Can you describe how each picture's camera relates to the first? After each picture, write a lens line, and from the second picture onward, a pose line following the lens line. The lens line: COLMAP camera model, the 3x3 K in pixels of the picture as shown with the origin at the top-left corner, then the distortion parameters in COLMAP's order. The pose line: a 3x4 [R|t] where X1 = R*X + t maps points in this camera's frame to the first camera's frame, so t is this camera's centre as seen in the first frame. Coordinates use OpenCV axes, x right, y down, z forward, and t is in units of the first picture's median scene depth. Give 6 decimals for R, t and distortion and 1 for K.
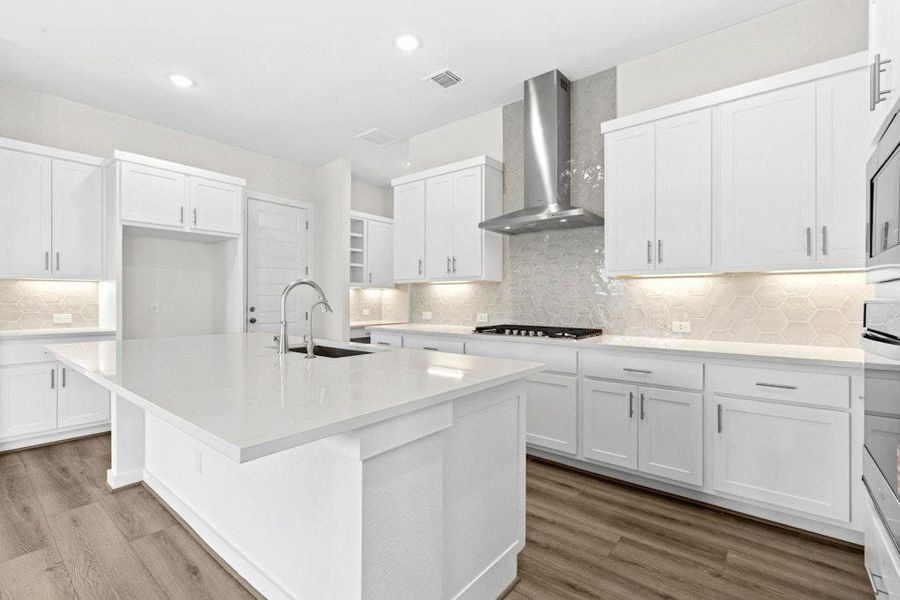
lens RADIAL K [[400.4, 0, 450.0], [0, 400.4, 300.0], [0, 0, 1]] dist [0.001418, 0.000073]
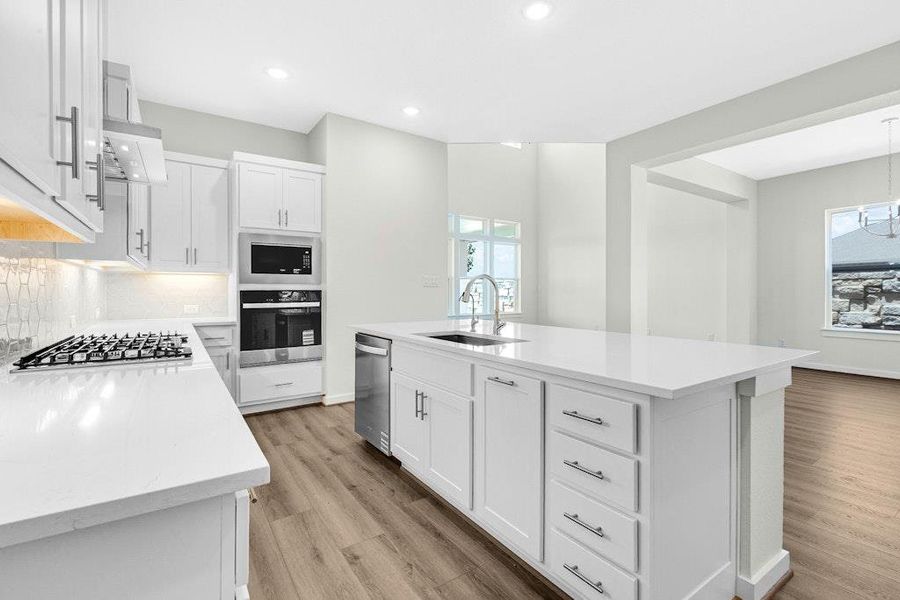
lens RADIAL K [[403.0, 0, 440.1], [0, 403.0, 291.5], [0, 0, 1]] dist [-0.000277, -0.000035]
pose [[-0.952672, -0.005086, 0.303958, -0.407890], [-0.002816, 0.999965, 0.007907, -0.007588], [-0.303988, 0.006677, -0.952653, 1.464345]]
